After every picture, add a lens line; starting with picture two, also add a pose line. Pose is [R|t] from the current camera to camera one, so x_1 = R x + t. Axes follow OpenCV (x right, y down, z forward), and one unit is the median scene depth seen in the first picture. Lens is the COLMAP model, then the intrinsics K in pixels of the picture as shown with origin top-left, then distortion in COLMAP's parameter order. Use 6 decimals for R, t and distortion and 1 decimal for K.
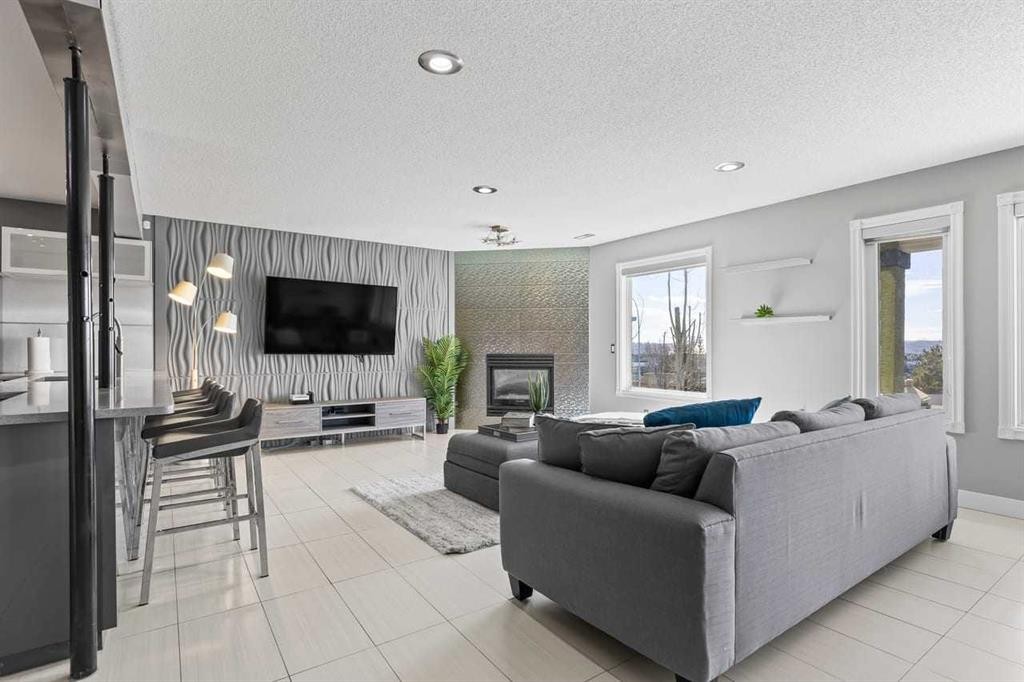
lens RADIAL K [[505.5, 0, 511.4], [0, 505.5, 344.1], [0, 0, 1]] dist [0.000746, -0.000039]
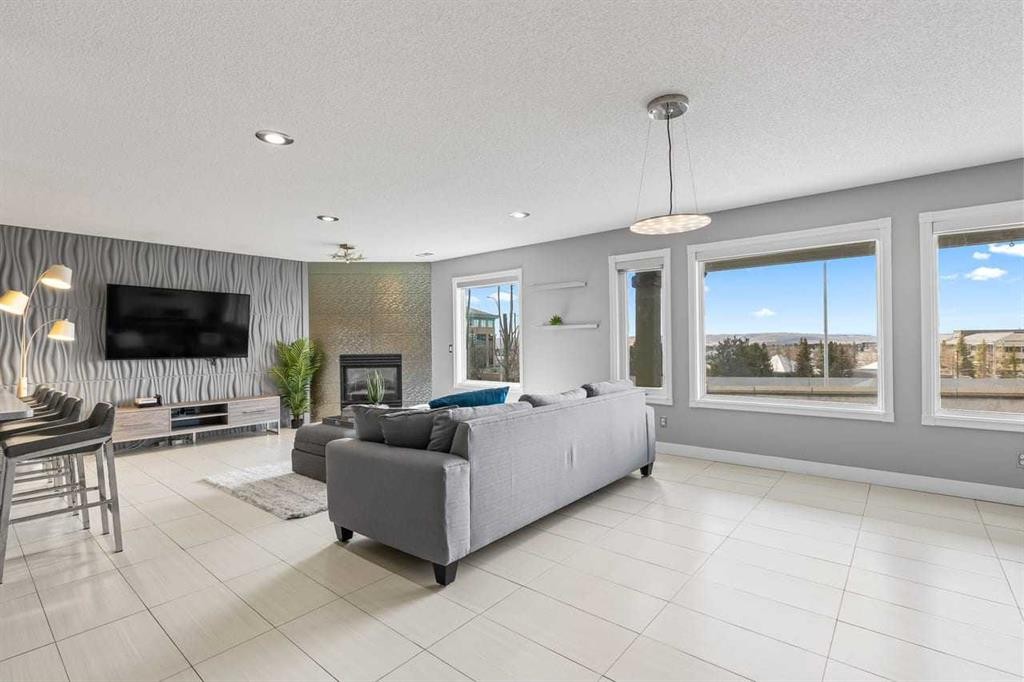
lens RADIAL K [[478.9, 0, 516.1], [0, 478.9, 341.0], [0, 0, 1]] dist [-0.001919, 0.000131]
pose [[0.963742, -0.010892, 0.266612, 0.061413], [0.010066, 0.999939, 0.004465, -0.016164], [-0.266645, -0.001619, 0.963793, -0.172913]]
